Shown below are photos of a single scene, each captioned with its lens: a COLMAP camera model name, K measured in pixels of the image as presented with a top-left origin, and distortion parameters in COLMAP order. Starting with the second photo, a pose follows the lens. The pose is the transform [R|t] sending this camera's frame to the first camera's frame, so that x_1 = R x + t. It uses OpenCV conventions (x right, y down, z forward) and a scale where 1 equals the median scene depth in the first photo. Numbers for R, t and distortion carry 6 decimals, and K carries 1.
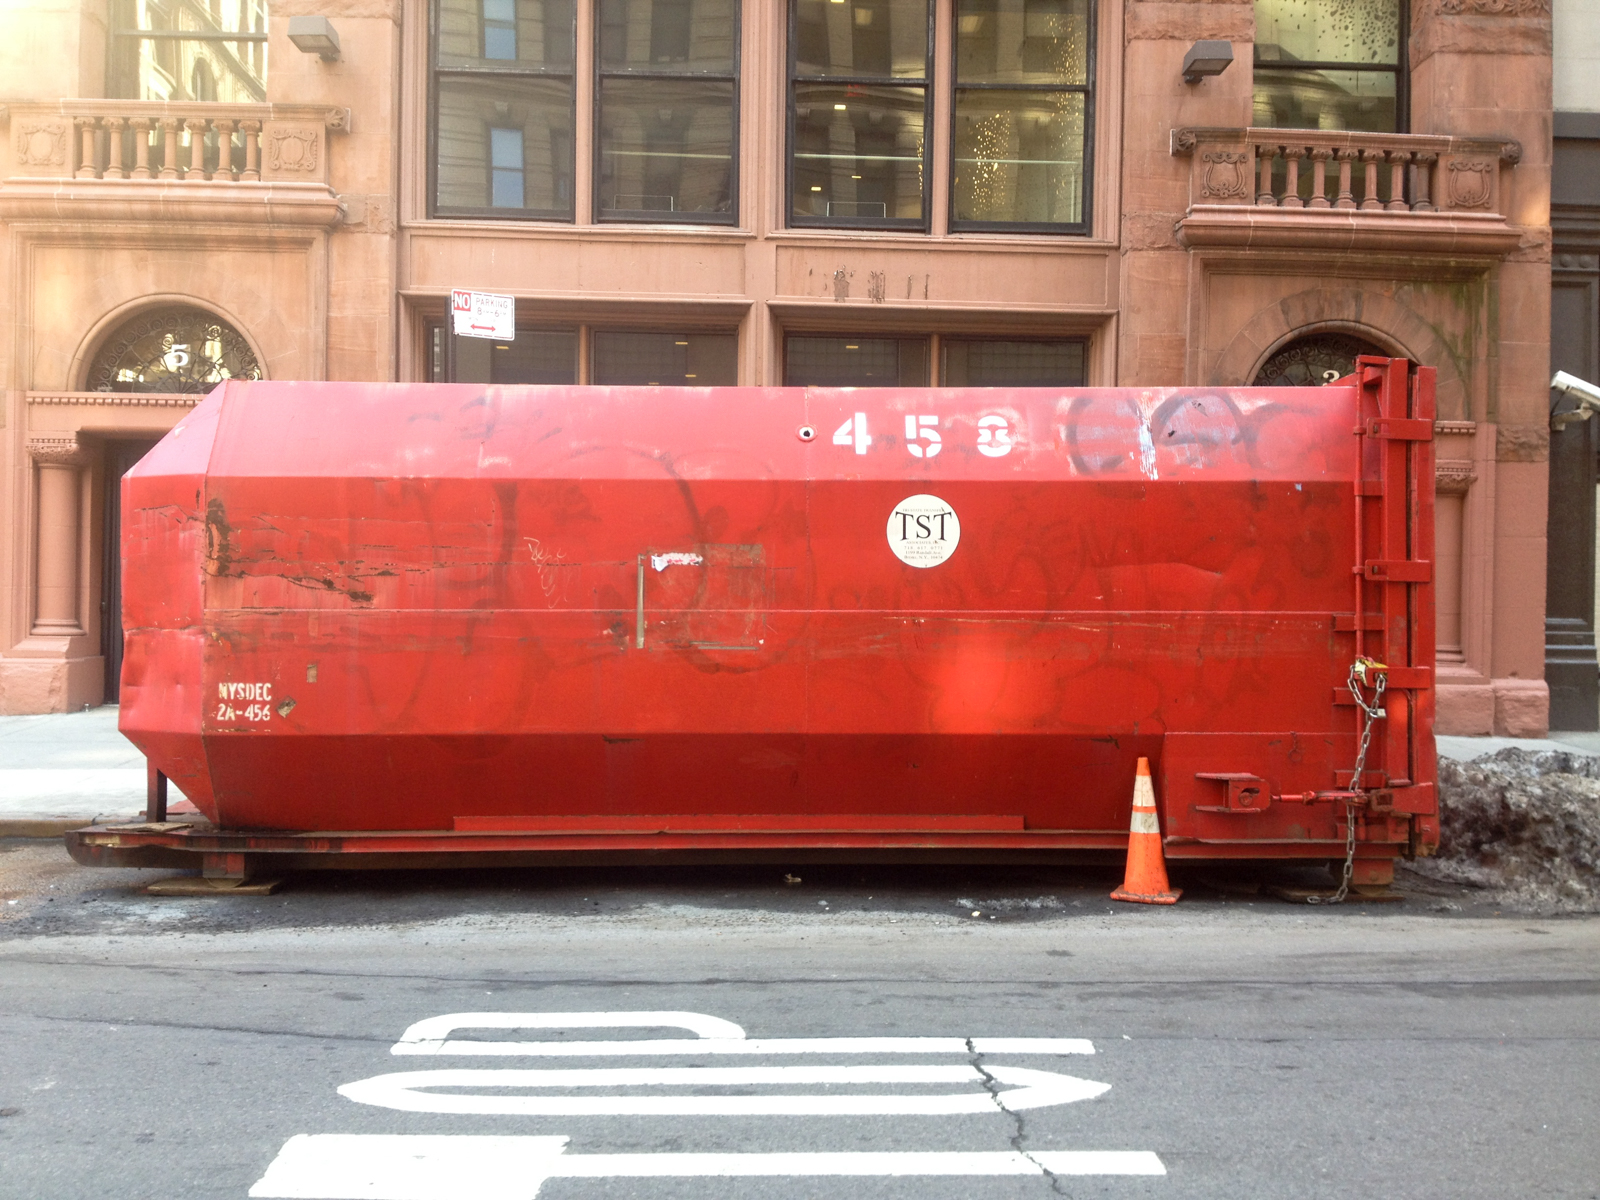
lens RADIAL K [[1622.8, 0, 800.0], [0, 1622.8, 600.0], [0, 0, 1]] dist [0.135211, -0.348241]
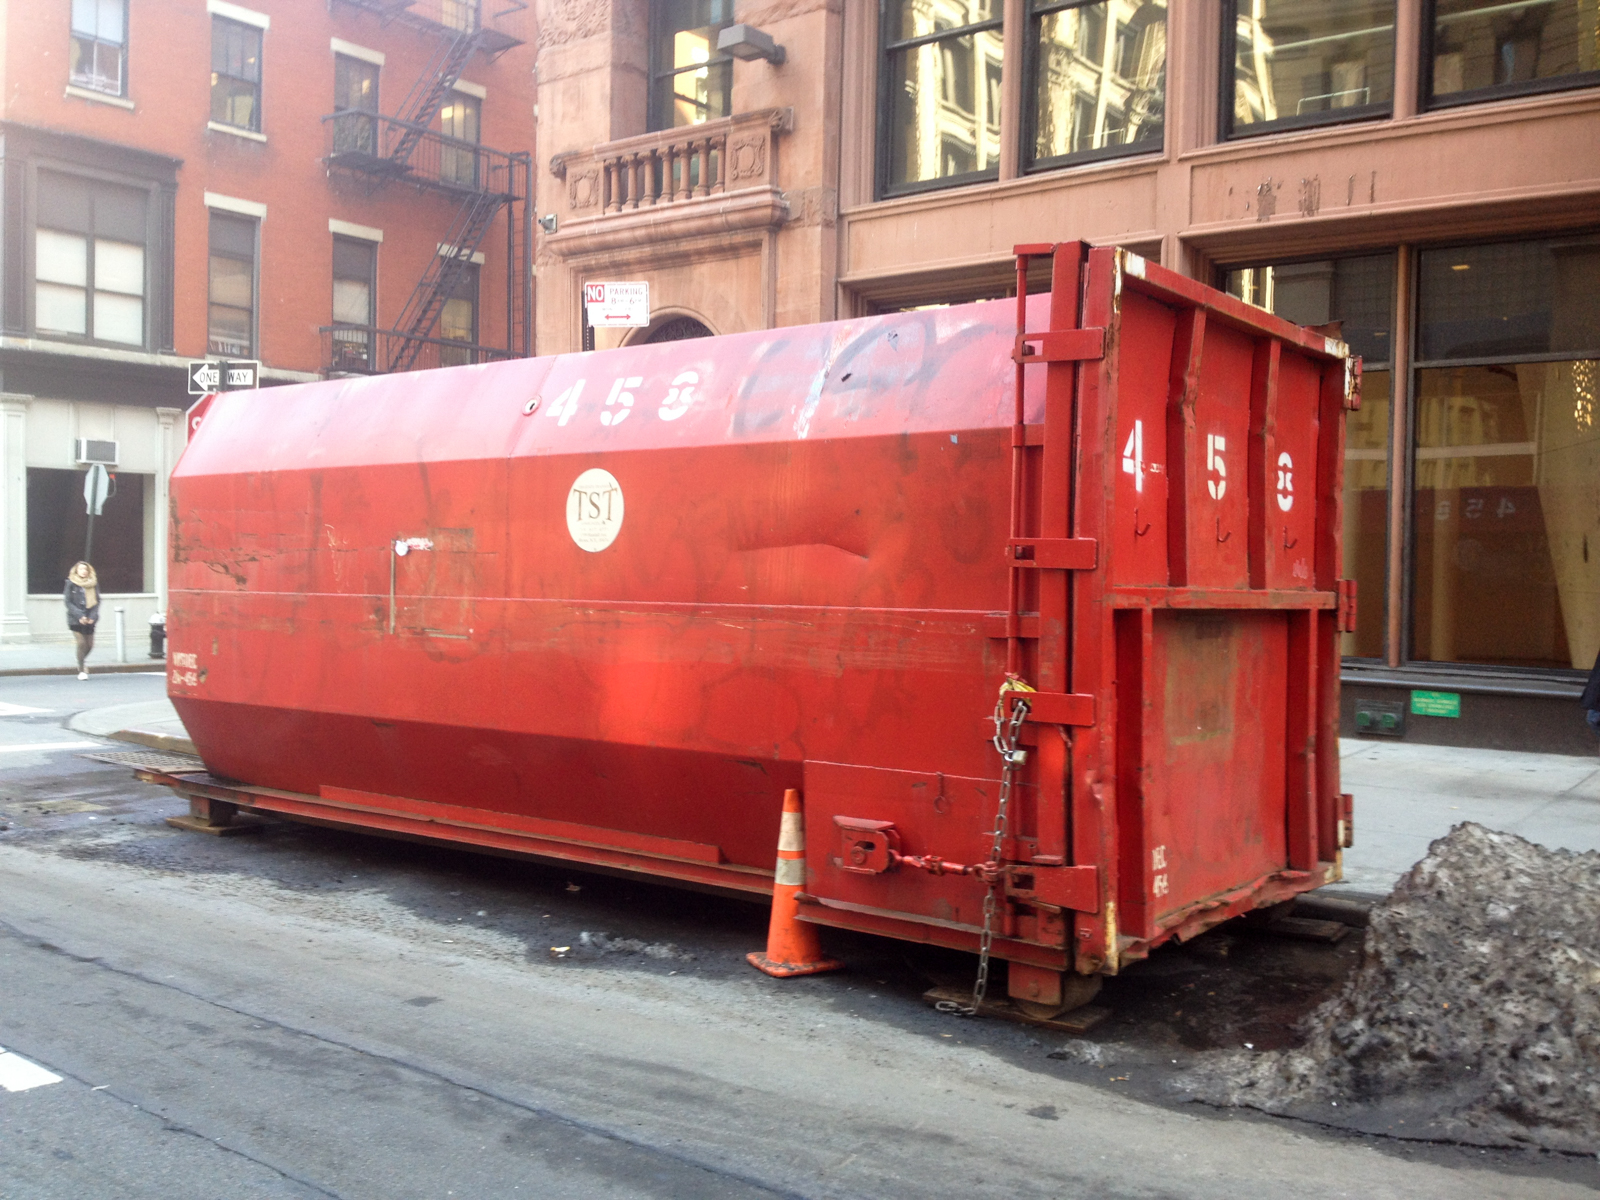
lens RADIAL K [[1612.1, 0, 800.0], [0, 1612.1, 600.0], [0, 0, 1]] dist [0.211392, -0.587344]
pose [[0.733831, 0.015058, -0.679165, 0.736541], [-0.006855, 0.999868, 0.014762, -0.007151], [0.679297, -0.006177, 0.733837, 0.420269]]
